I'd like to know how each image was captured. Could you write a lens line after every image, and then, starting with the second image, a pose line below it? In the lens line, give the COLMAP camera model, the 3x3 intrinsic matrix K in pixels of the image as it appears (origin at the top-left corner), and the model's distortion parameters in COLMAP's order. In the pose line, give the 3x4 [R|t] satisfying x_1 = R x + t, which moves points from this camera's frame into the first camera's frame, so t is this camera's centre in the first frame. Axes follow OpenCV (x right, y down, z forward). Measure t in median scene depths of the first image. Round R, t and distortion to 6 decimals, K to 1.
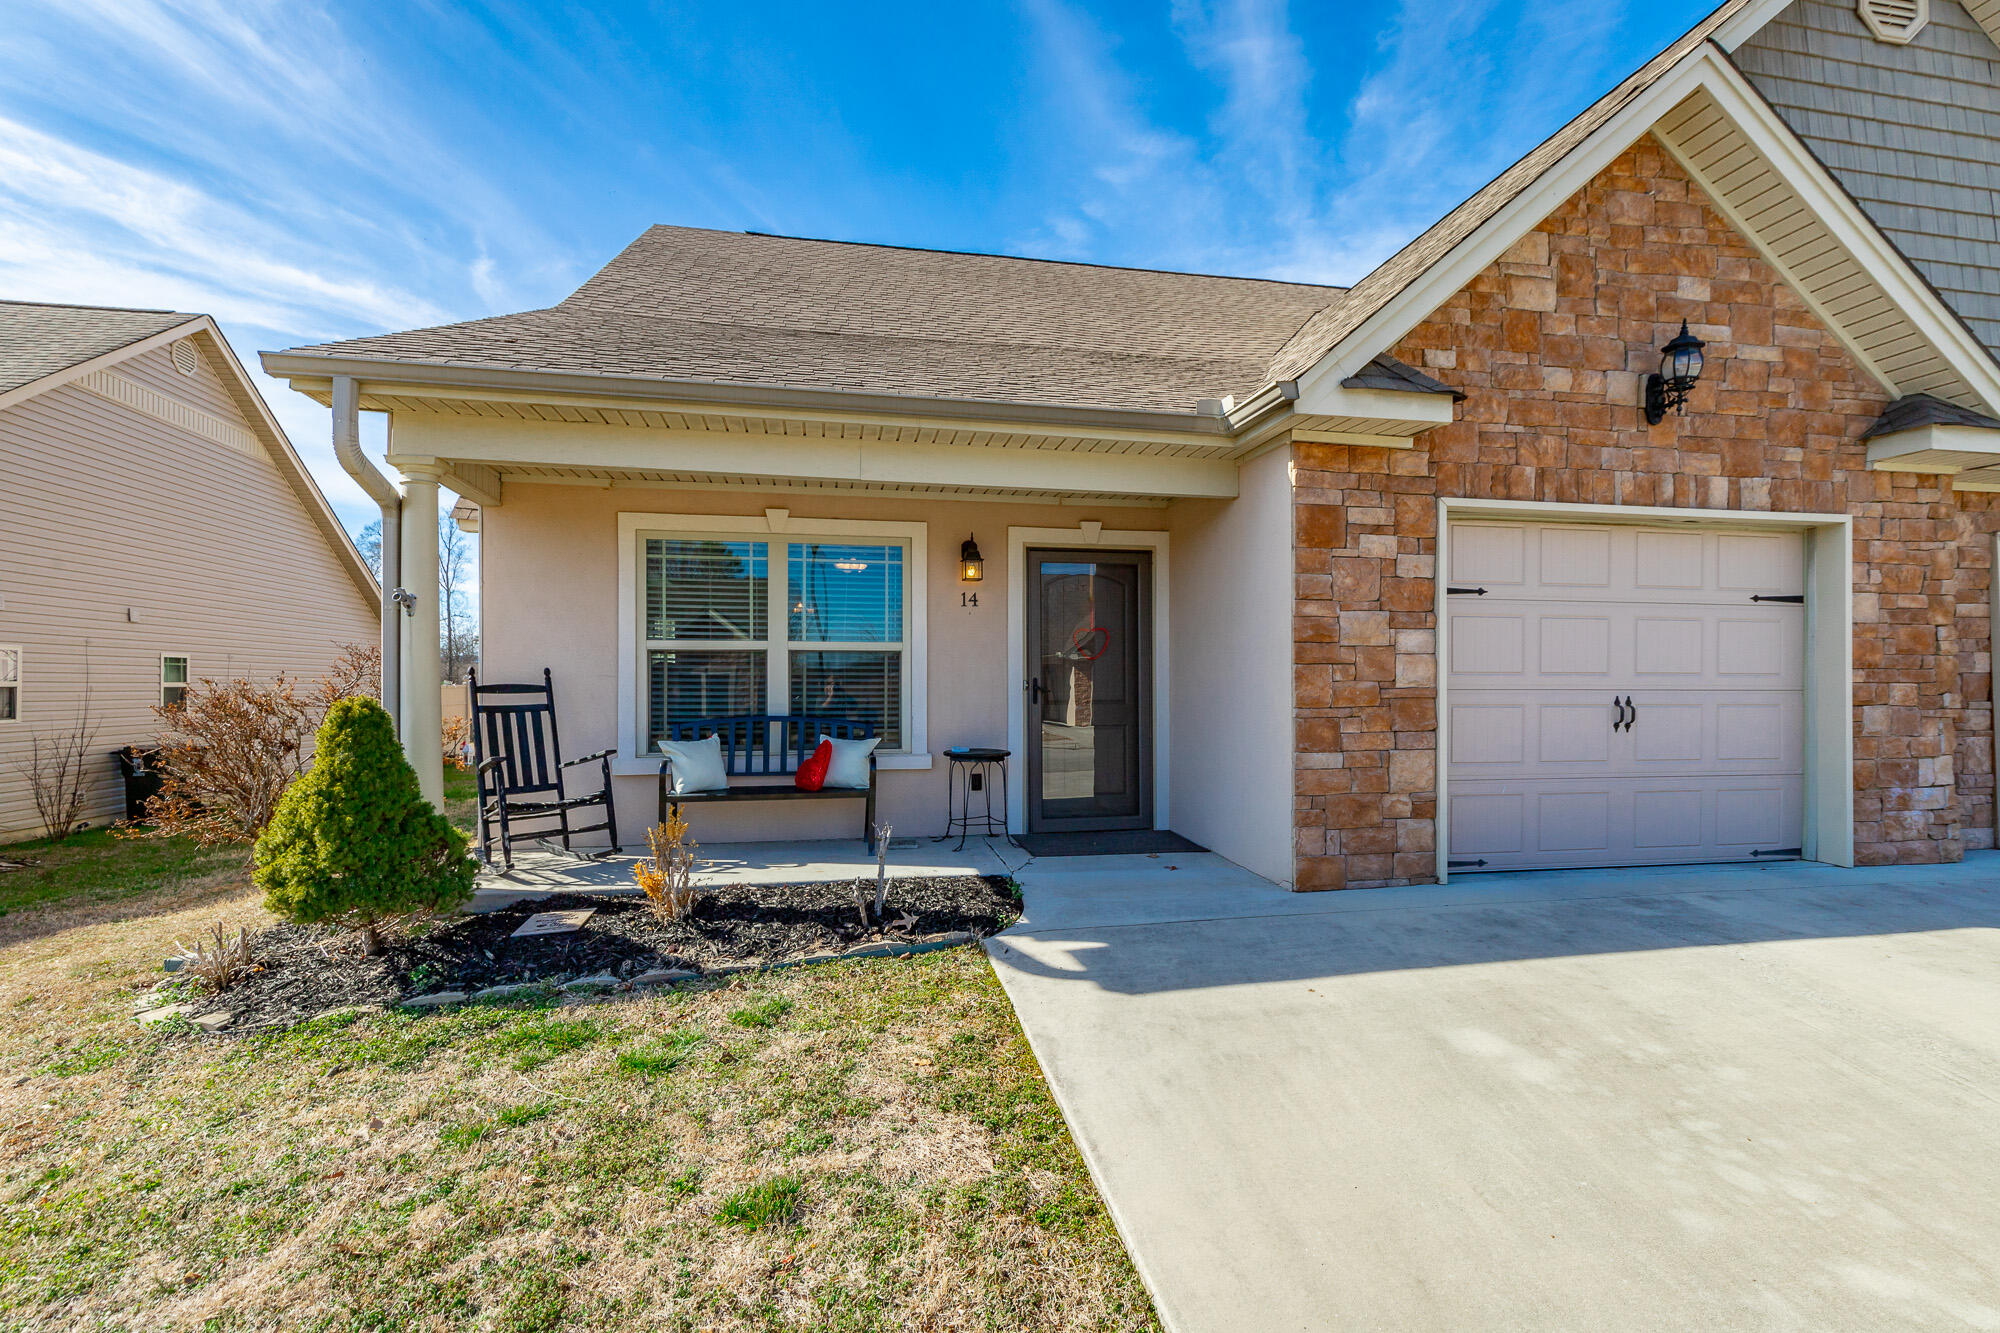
lens RADIAL K [[918.5, 0, 1010.0], [0, 918.5, 659.8], [0, 0, 1]] dist [0.009034, -0.002323]
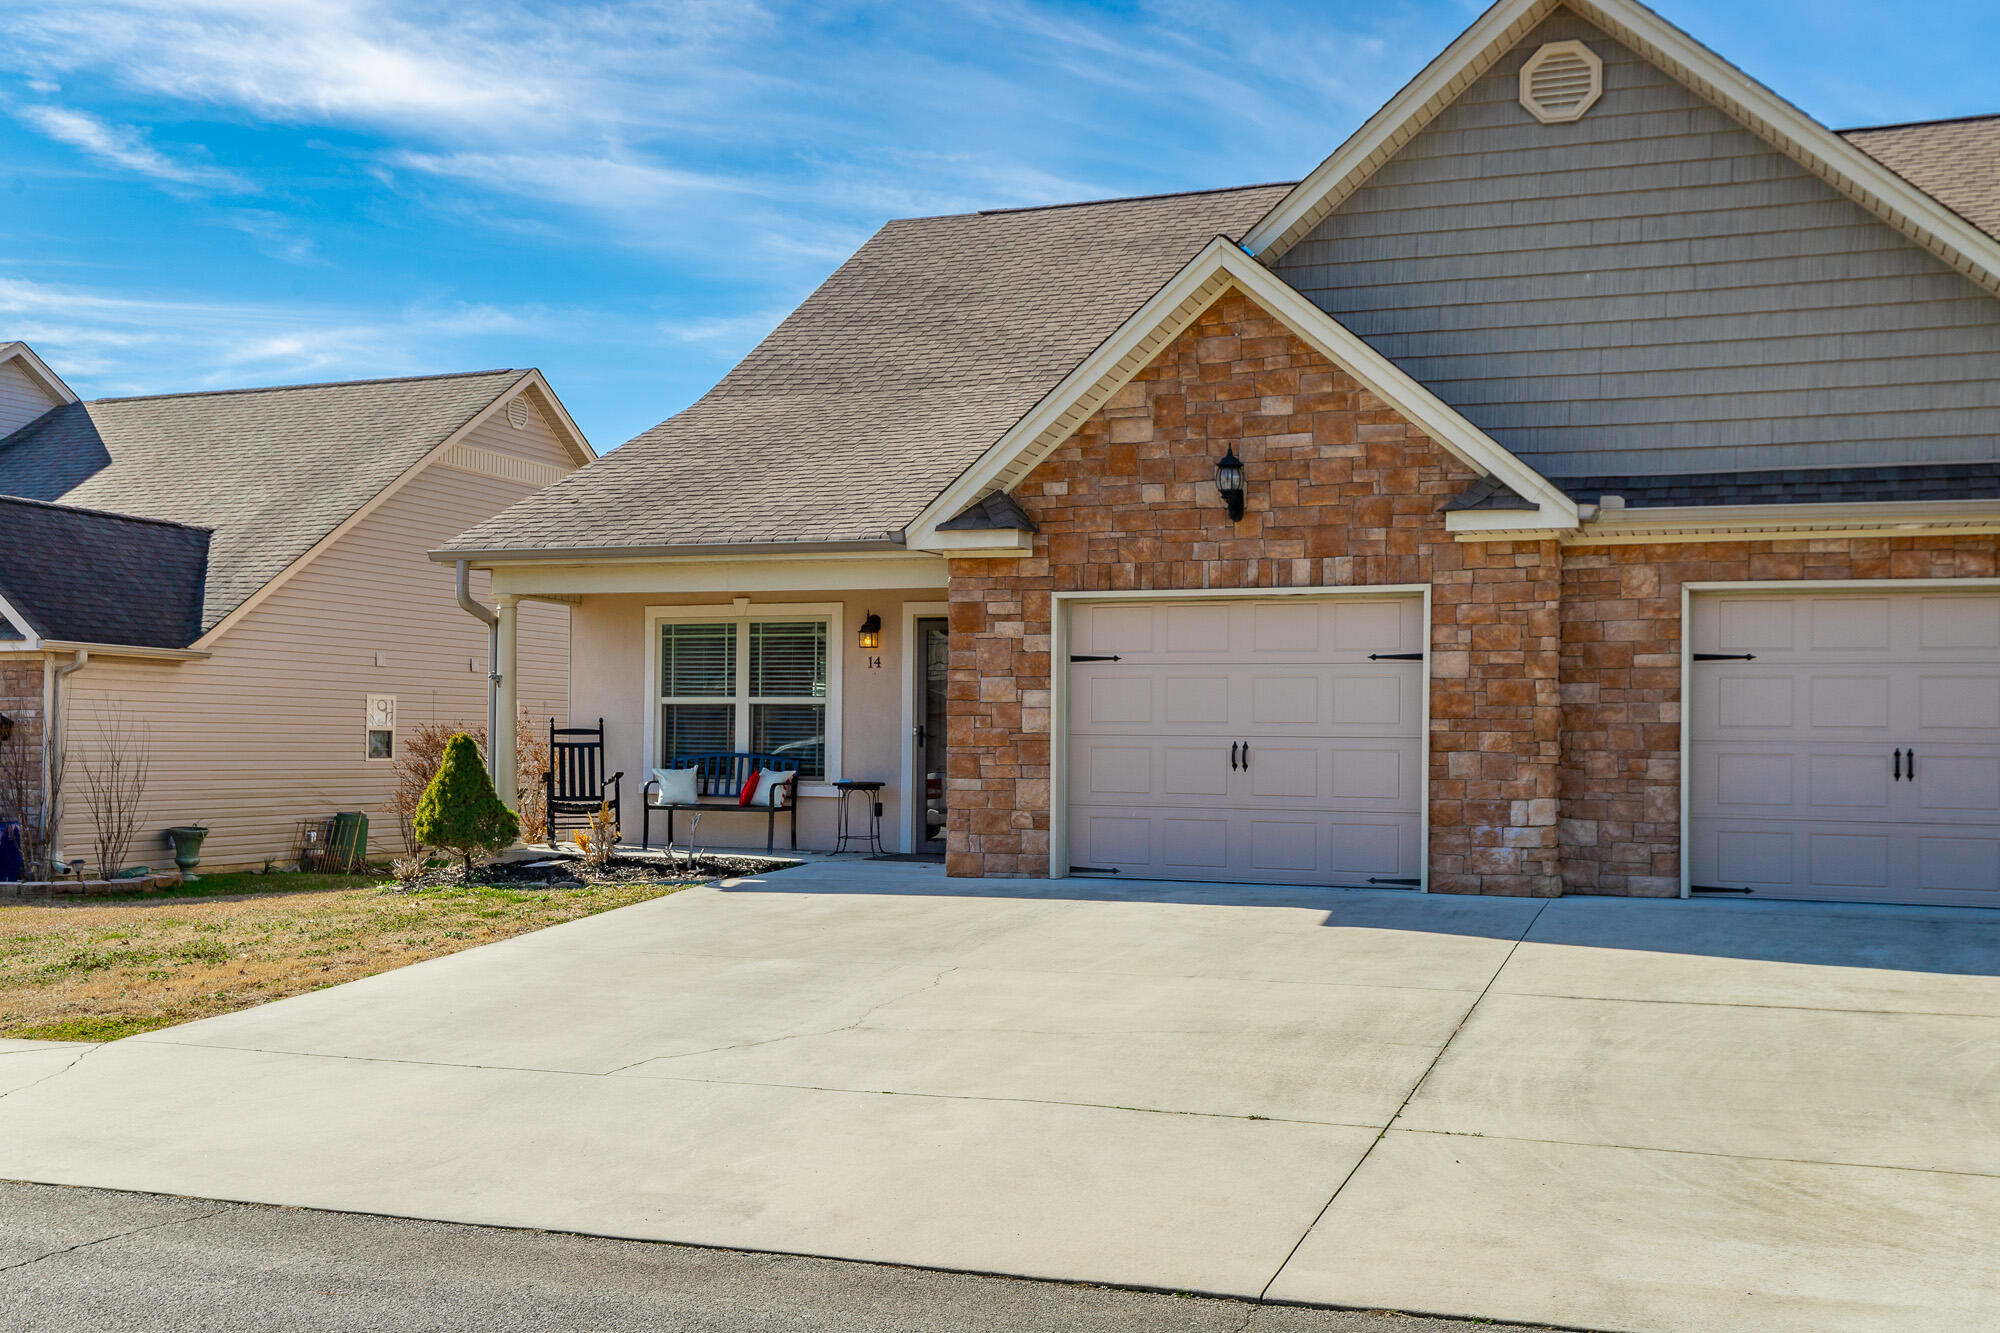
lens RADIAL K [[1945.9, 0, 993.8], [0, 1945.9, 632.9], [0, 0, 1]] dist [0.002615, 0.000000]
pose [[0.843615, -0.023033, -0.536455, 1.815907], [0.004322, 0.999338, -0.036111, -0.012485], [0.536932, 0.028145, 0.843156, -1.368705]]
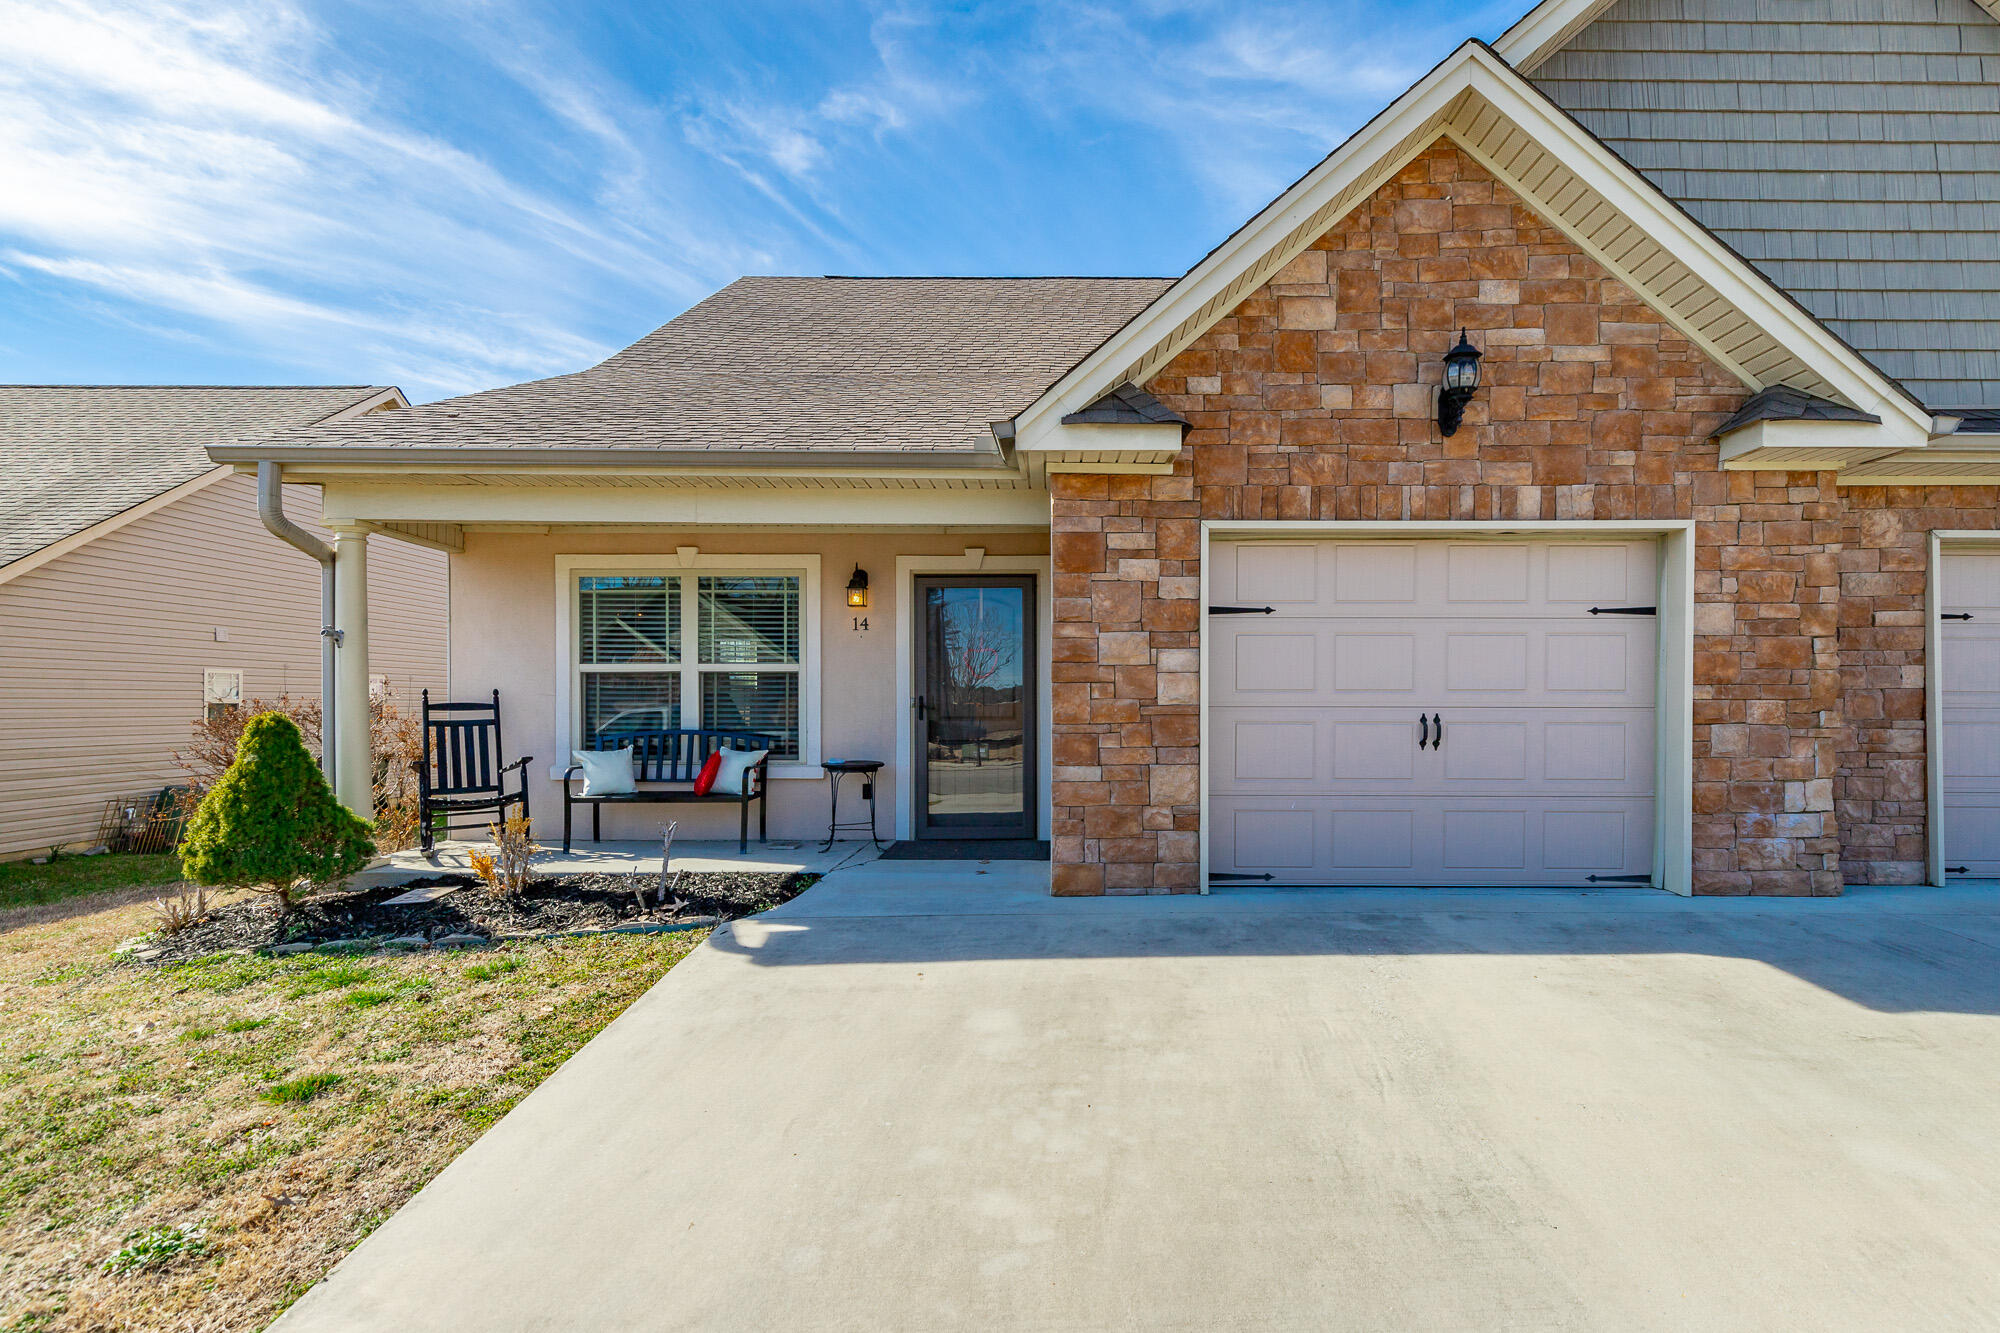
lens RADIAL K [[918.5, 0, 1042.4], [0, 918.5, 692.5], [0, 0, 1]] dist [0.009034, -0.002323]
pose [[0.981908, -0.003203, -0.189332, 0.458350], [0.005242, 0.999934, 0.010269, 0.004565], [0.189286, -0.011076, 0.981860, -0.042517]]
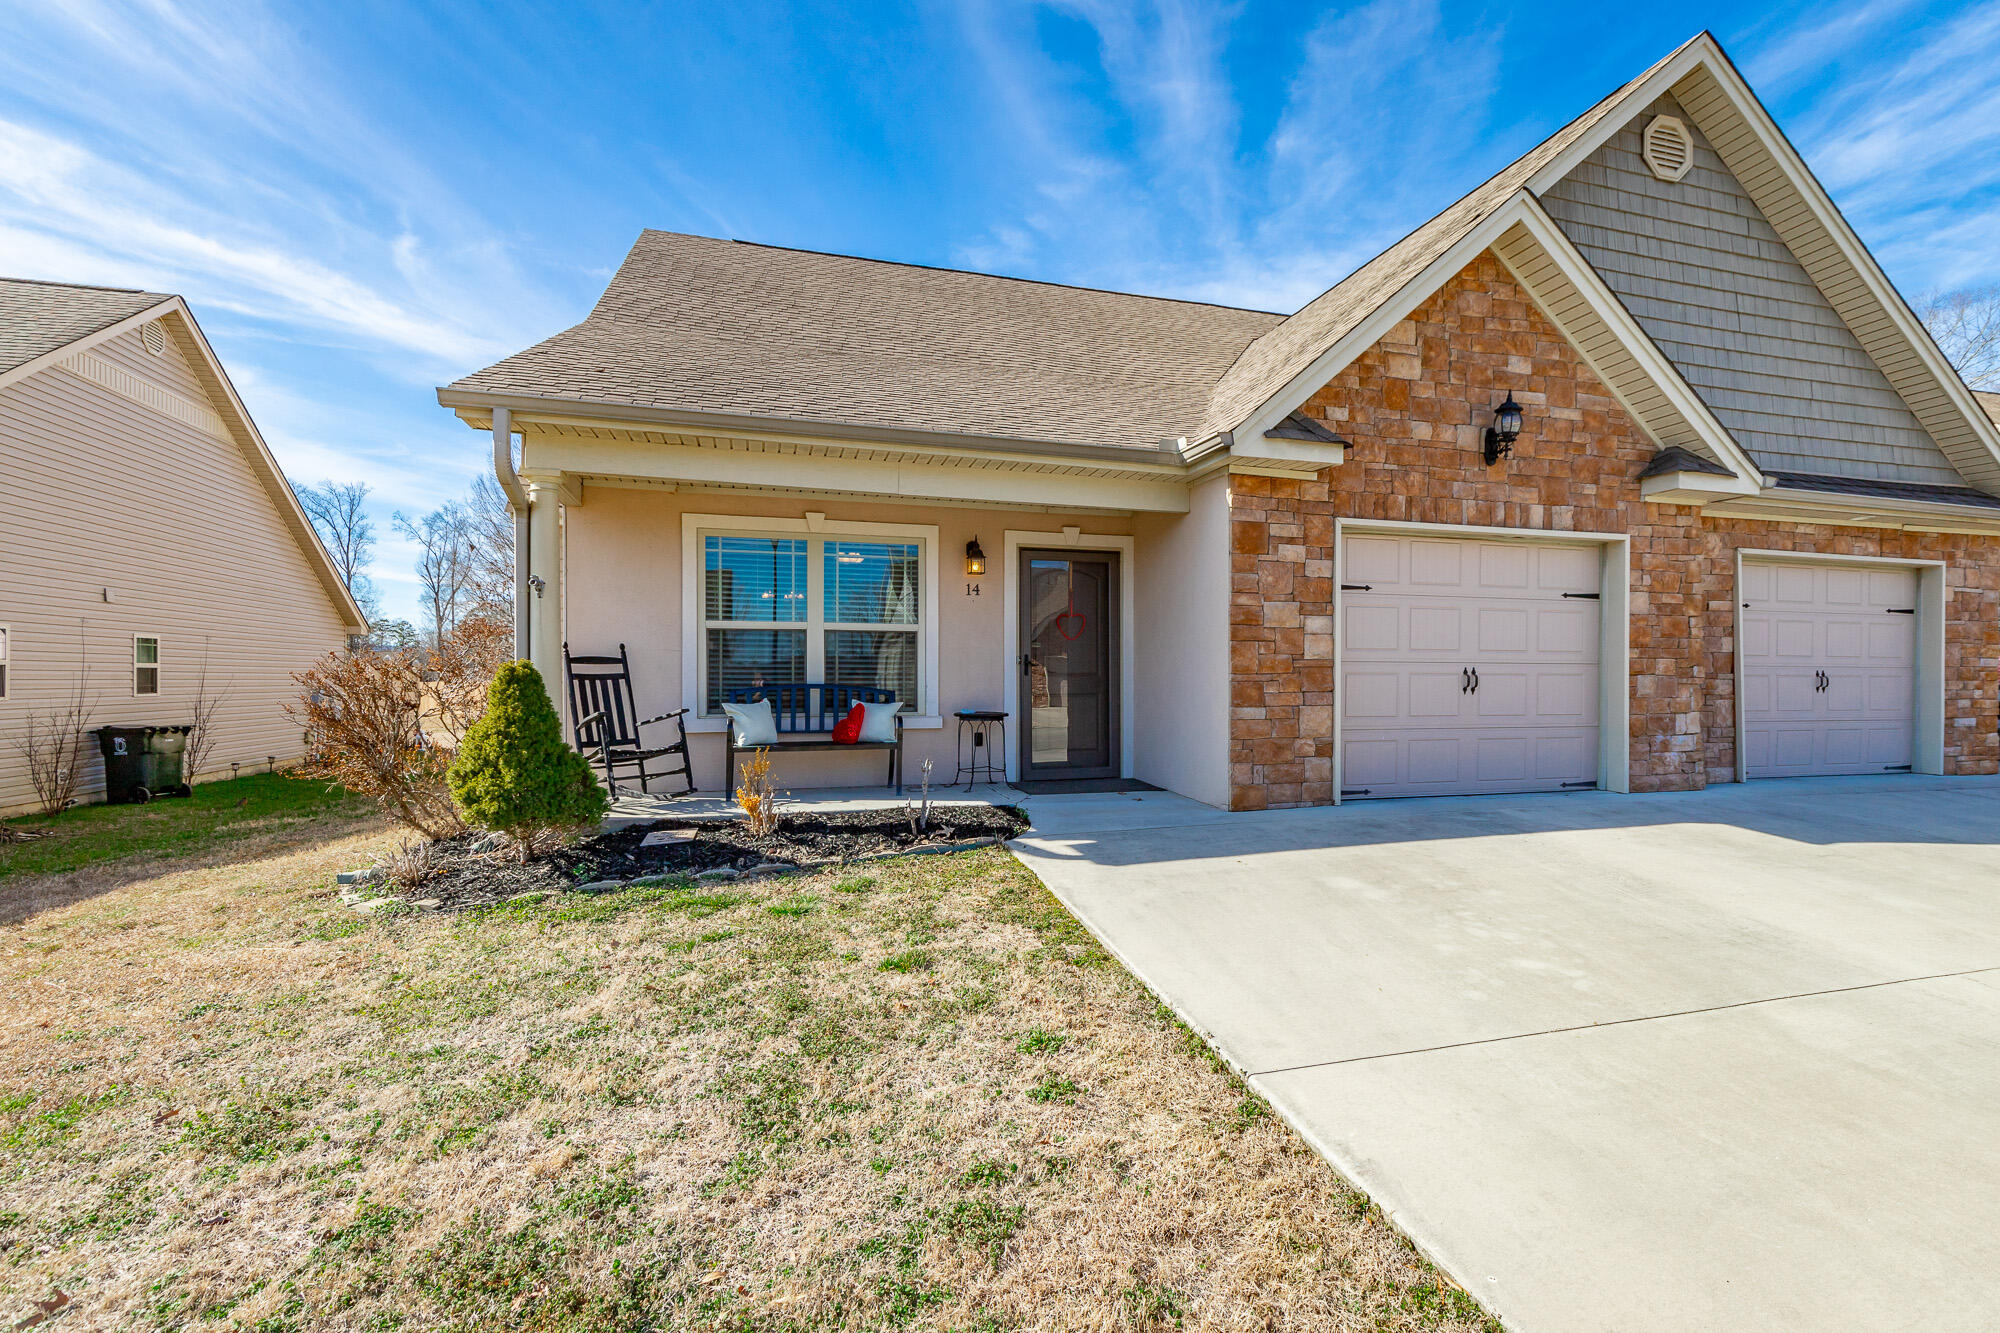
lens RADIAL K [[918.5, 0, 1038.5], [0, 918.5, 657.3], [0, 0, 1]] dist [0.009034, -0.002323]
pose [[0.994759, 0.003250, 0.102192, -0.094250], [-0.003493, 0.999991, 0.002200, 0.024396], [-0.102184, -0.002545, 0.994762, -0.269487]]
